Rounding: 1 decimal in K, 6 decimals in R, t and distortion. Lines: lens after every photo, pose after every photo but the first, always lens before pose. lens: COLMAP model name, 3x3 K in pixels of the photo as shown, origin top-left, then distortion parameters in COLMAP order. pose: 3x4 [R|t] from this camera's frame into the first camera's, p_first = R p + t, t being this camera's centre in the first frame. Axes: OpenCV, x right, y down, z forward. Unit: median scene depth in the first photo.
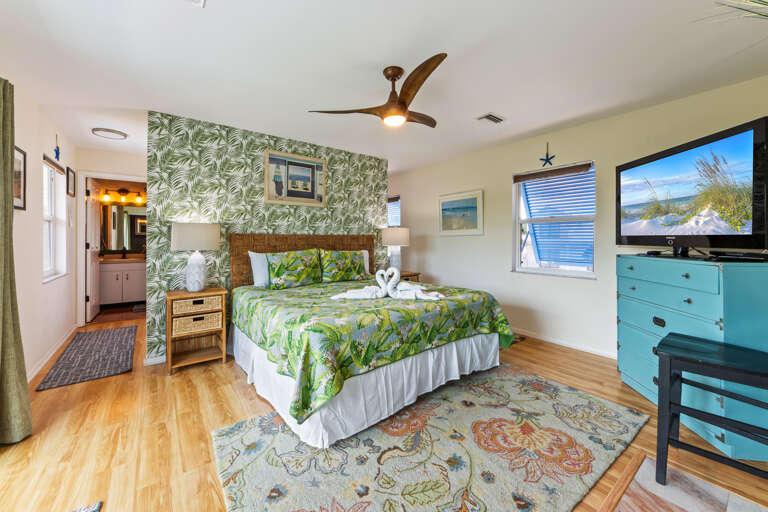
lens RADIAL K [[296.8, 0, 376.8], [0, 296.8, 237.7], [0, 0, 1]] dist [0.006083, -0.000085]
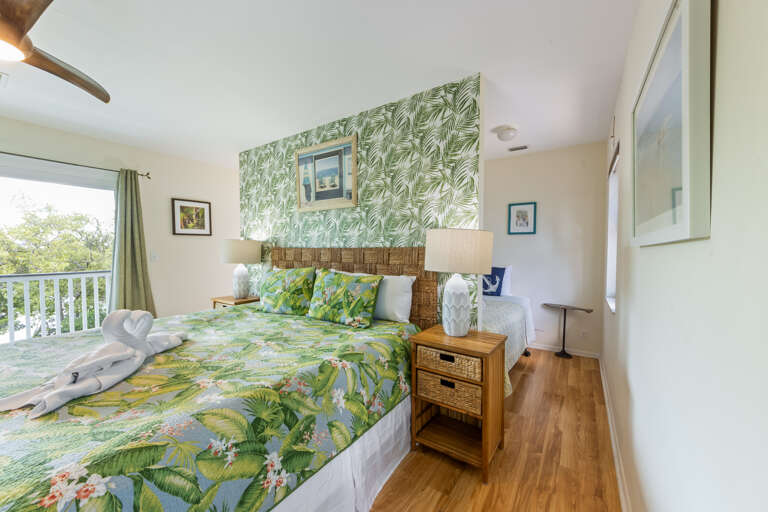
lens RADIAL K [[296.8, 0, 382.4], [0, 296.8, 258.3], [0, 0, 1]] dist [0.006083, -0.000085]
pose [[0.325846, 0.023484, -0.945131, 0.497669], [0.000834, 0.999684, 0.025127, -0.002687], [0.945422, -0.008976, 0.325723, 0.871683]]
